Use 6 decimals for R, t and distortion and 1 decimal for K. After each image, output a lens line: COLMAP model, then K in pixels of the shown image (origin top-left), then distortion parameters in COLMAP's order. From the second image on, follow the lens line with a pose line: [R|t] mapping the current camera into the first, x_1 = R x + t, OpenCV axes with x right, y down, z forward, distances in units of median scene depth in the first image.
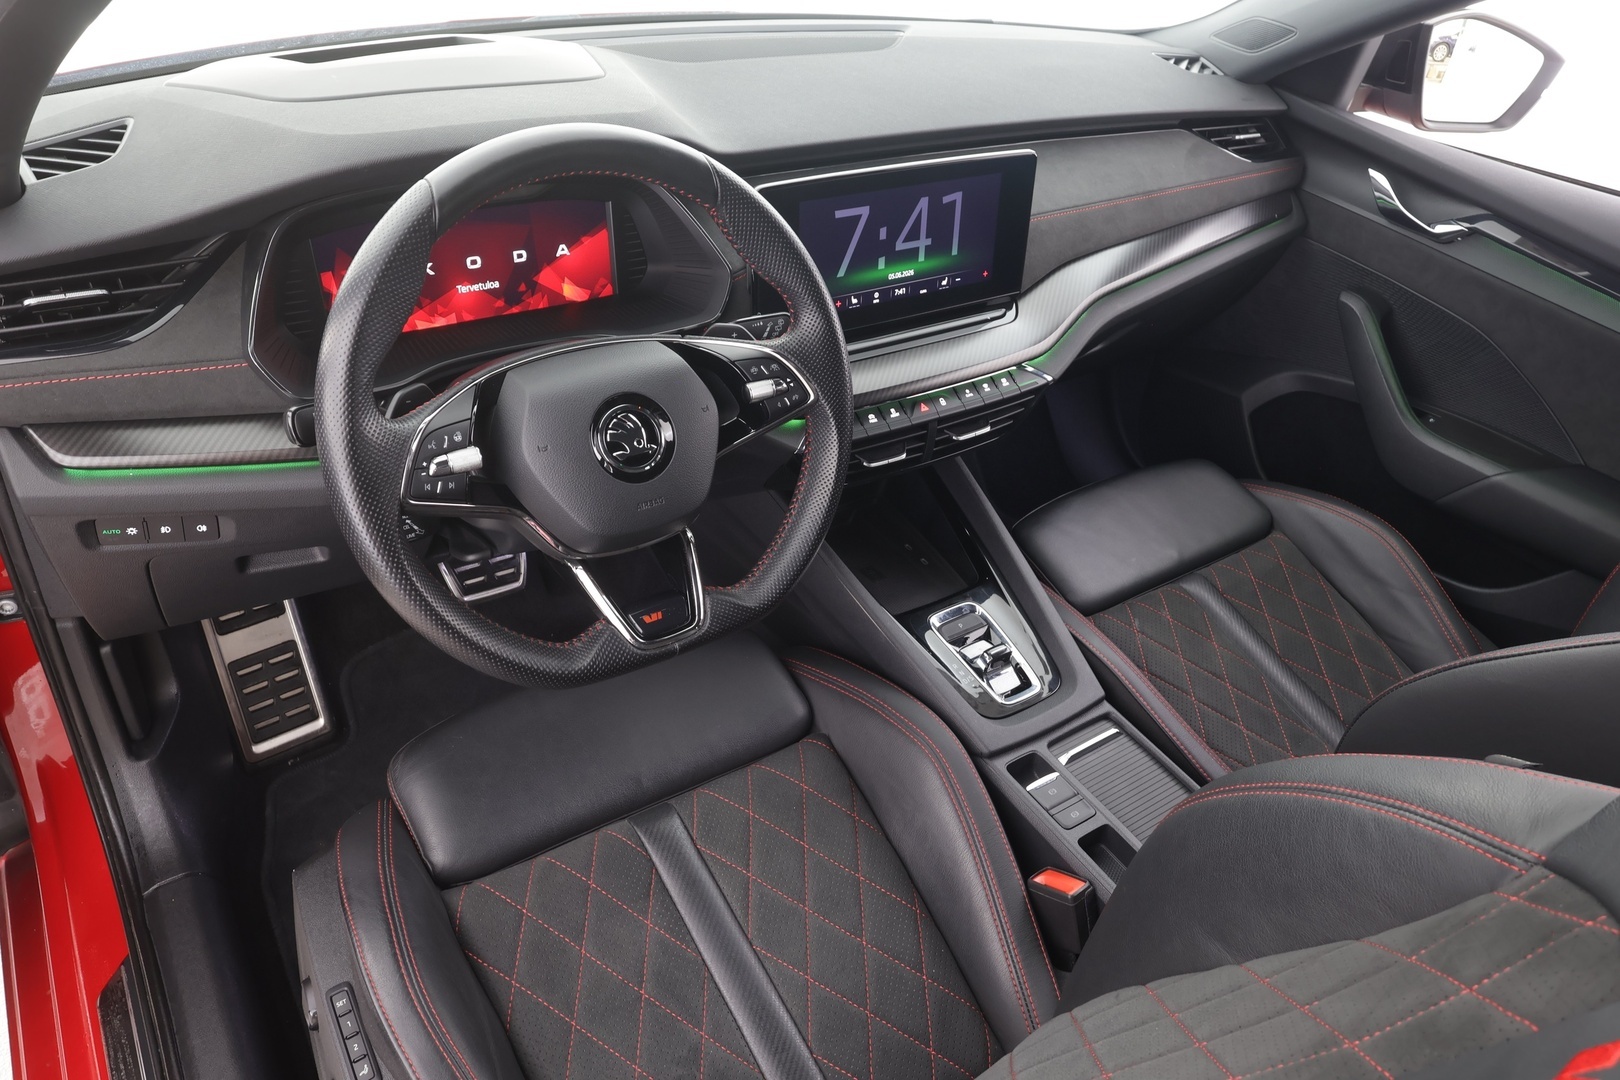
lens RADIAL K [[1094.8, 0, 813.4], [0, 1094.8, 541.2], [0, 0, 1]] dist [0.020376, -0.004261]
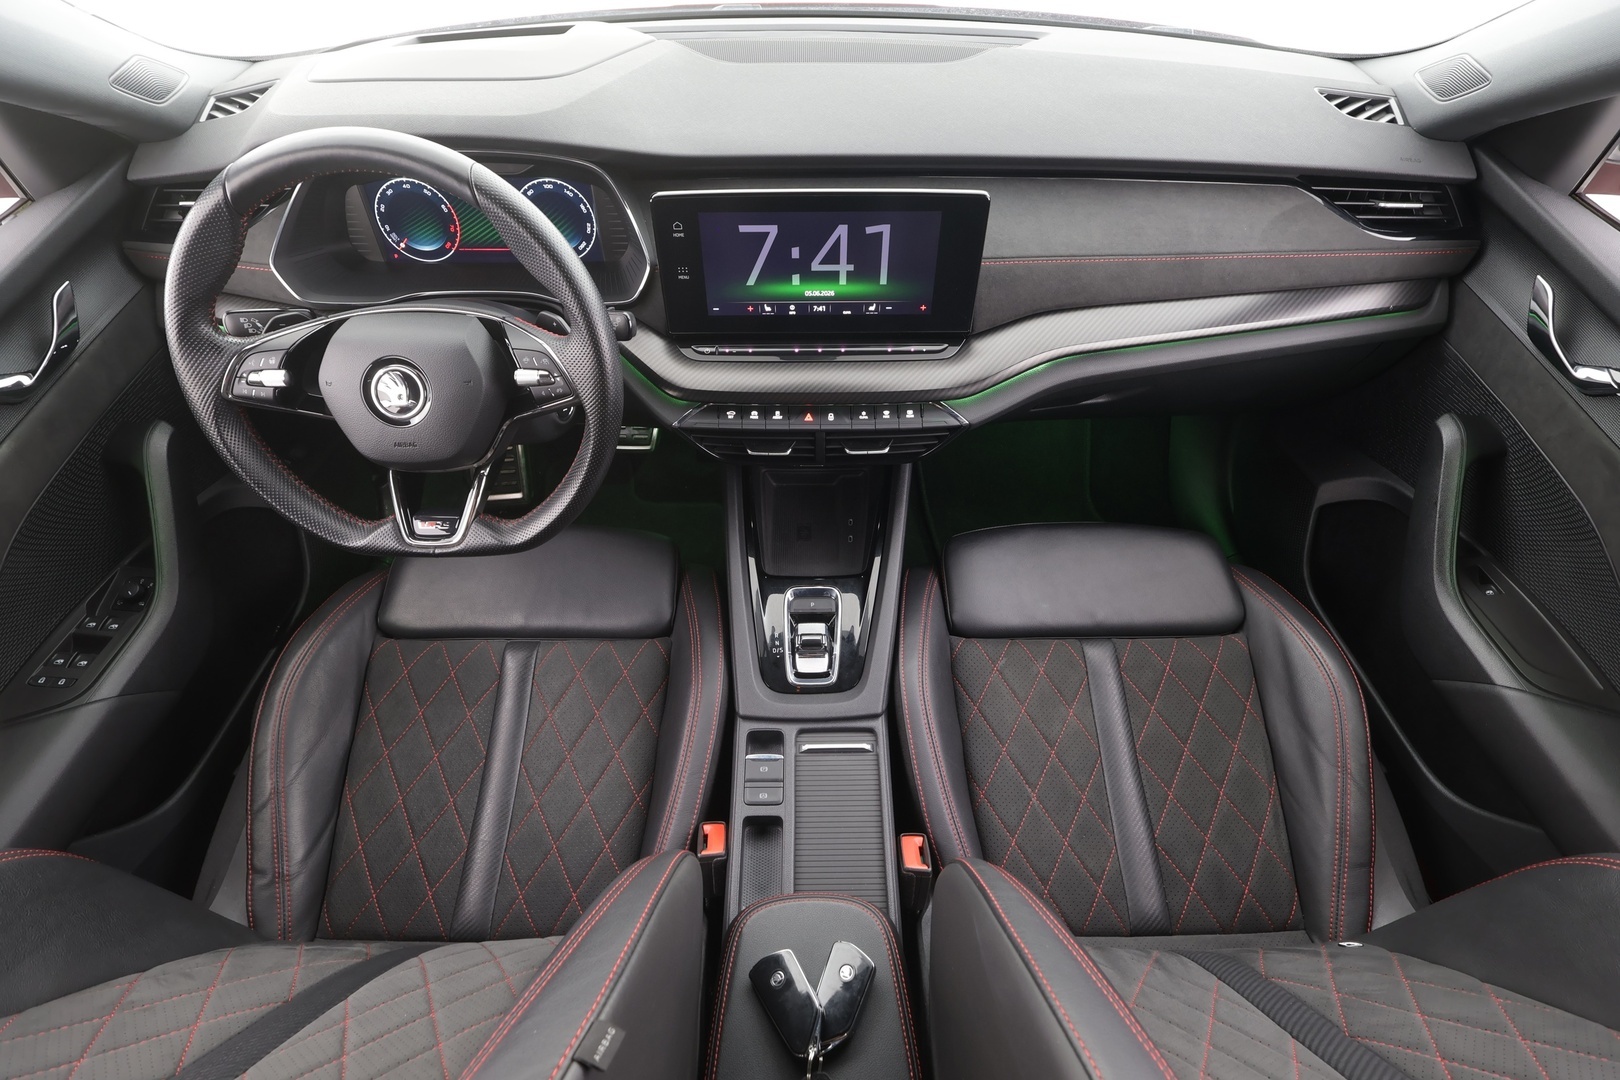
lens RADIAL K [[758.0, 0, 813.7], [0, 758.0, 545.6], [0, 0, 1]] dist [-0.005110, 0.003496]
pose [[0.829567, 0.361065, -0.425970, 0.485545], [-0.268271, 0.926728, 0.263071, -0.207428], [0.489744, -0.103959, 0.865646, 0.321141]]
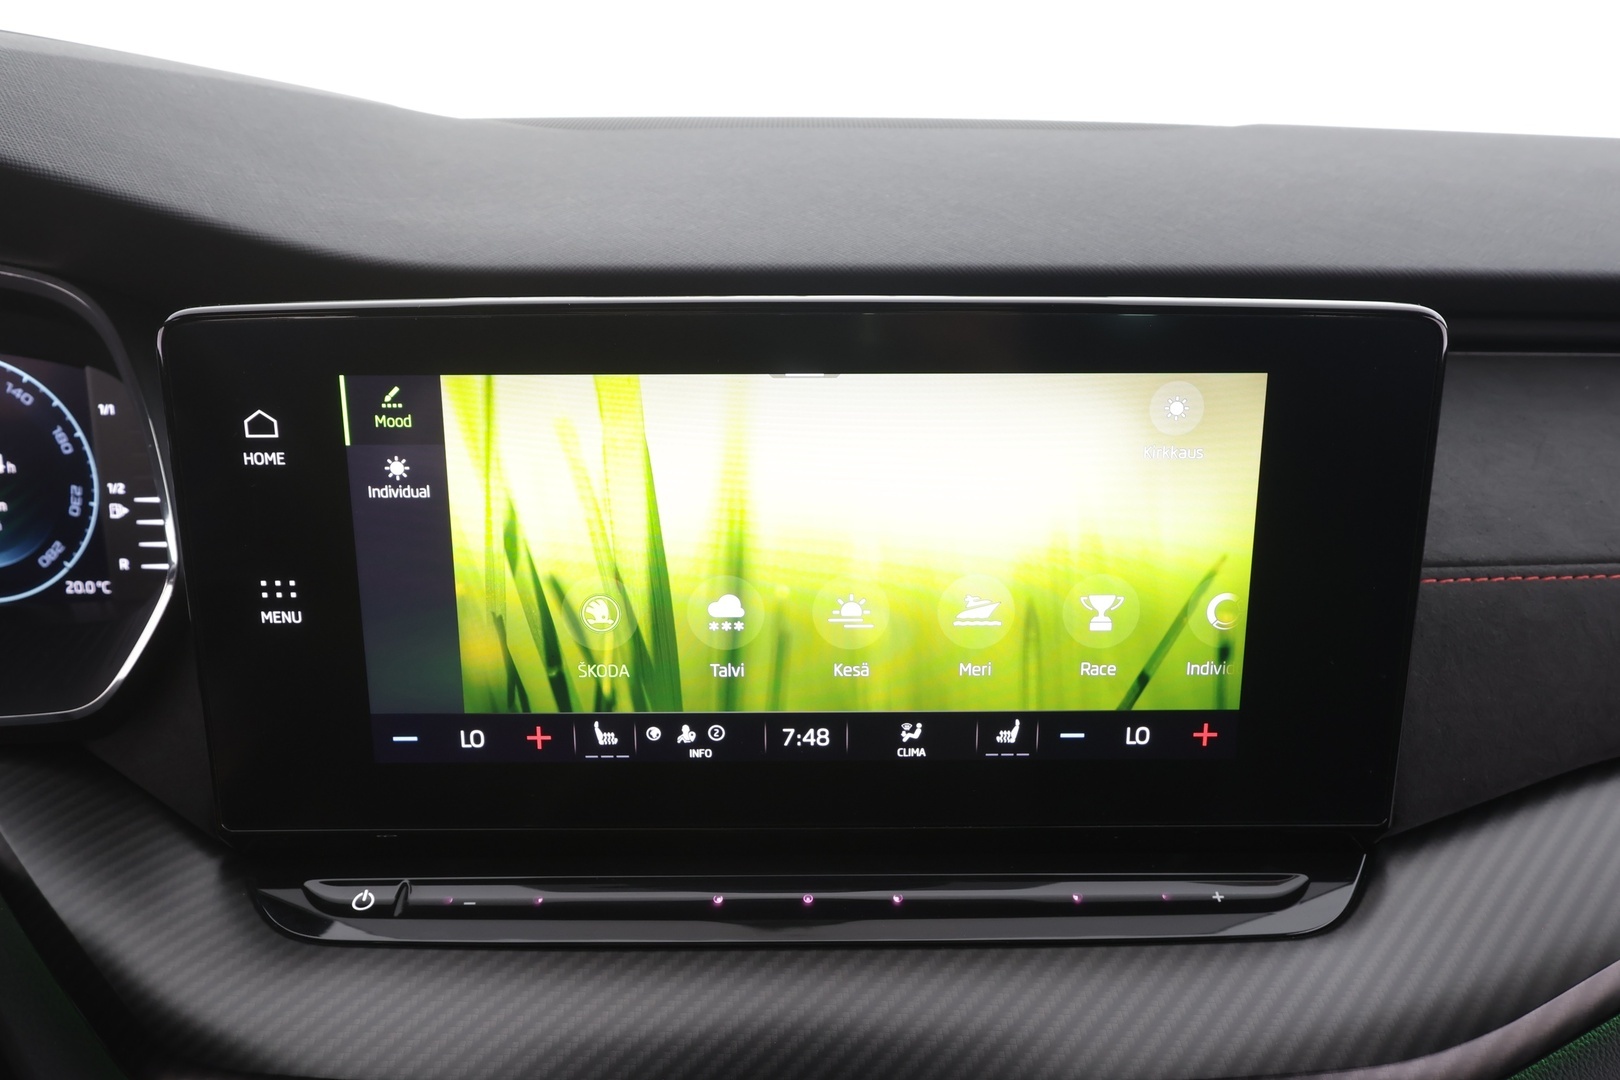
lens RADIAL K [[1235.7, 0, 816.3], [0, 1235.7, 539.4], [0, 0, 1]] dist [-0.006763, -0.007899]
pose [[0.830040, 0.106368, -0.547467, 0.252541], [-0.268785, 0.936413, -0.225580, -0.205996], [0.488660, 0.334391, 0.805850, 0.733681]]
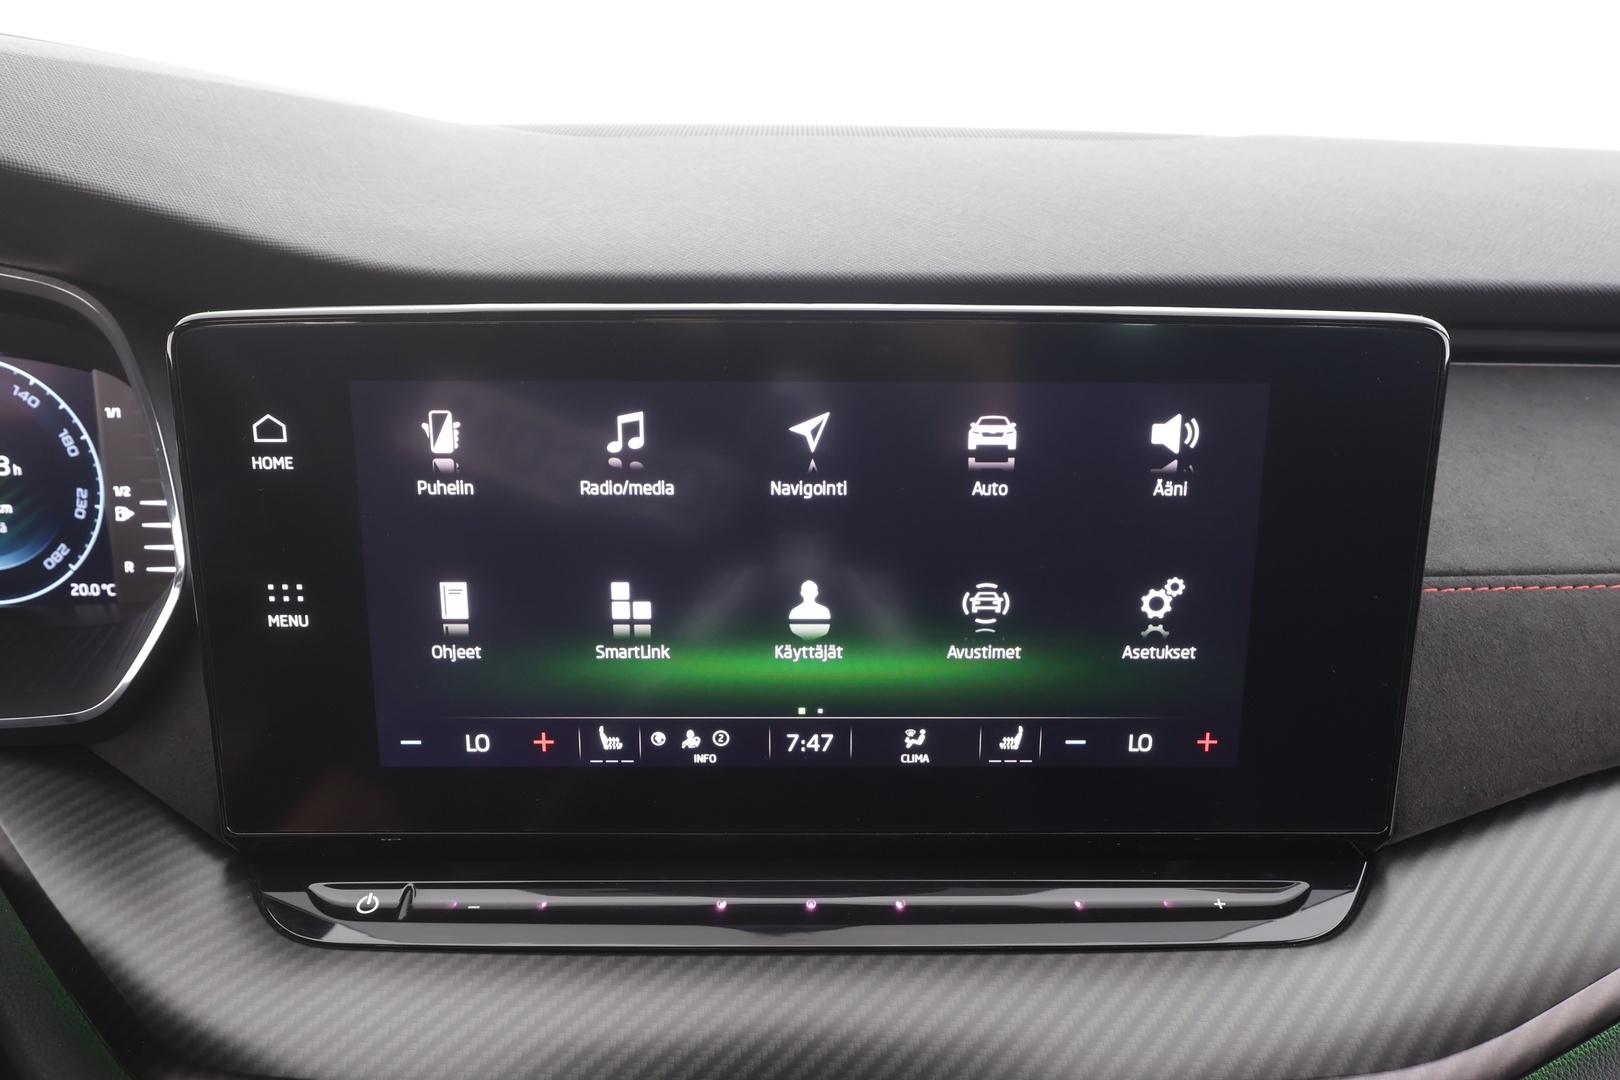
lens RADIAL K [[1235.7, 0, 815.4], [0, 1235.7, 538.1], [0, 0, 1]] dist [-0.006763, -0.007899]
pose [[0.830372, 0.107630, -0.546716, 0.251657], [-0.272958, 0.933951, -0.230714, -0.205479], [0.485774, 0.340809, 0.804905, 0.731237]]
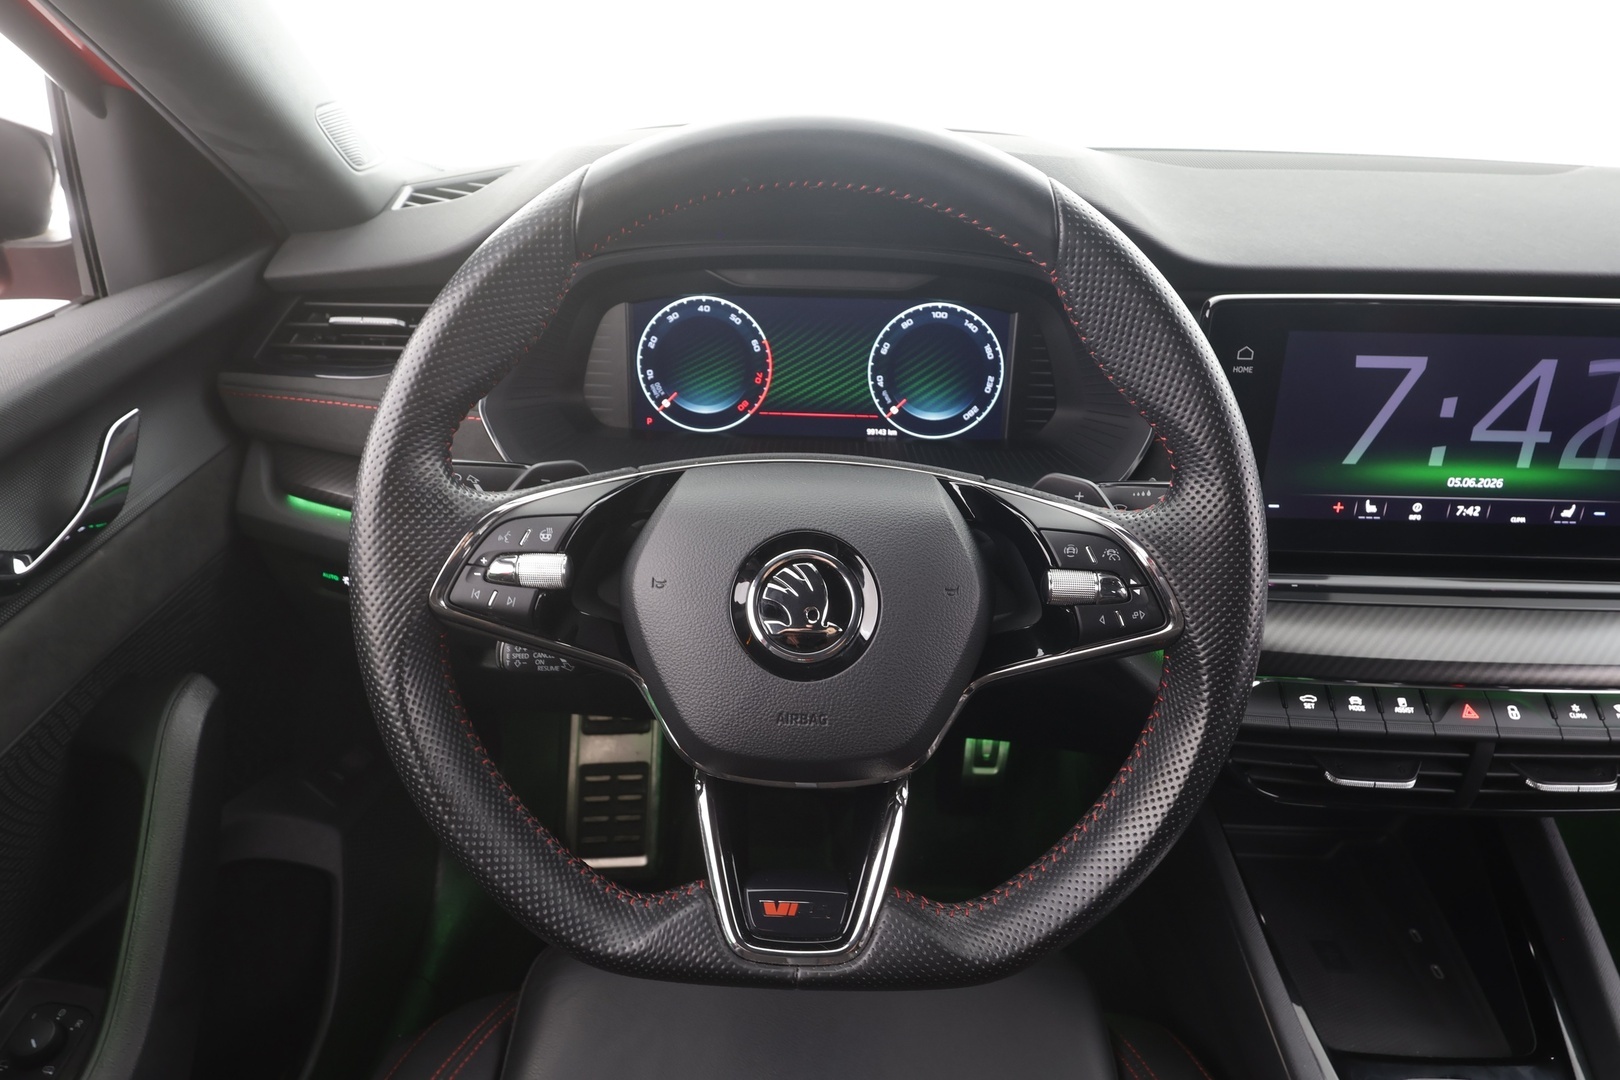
lens RADIAL K [[1017.5, 0, 809.6], [0, 1017.5, 543.7], [0, 0, 1]] dist [0.001212, 0.000888]
pose [[0.810313, 0.196863, -0.551940, 0.098610], [-0.299978, 0.948466, -0.102108, -0.049502], [0.503395, 0.248310, 0.827608, 0.377384]]
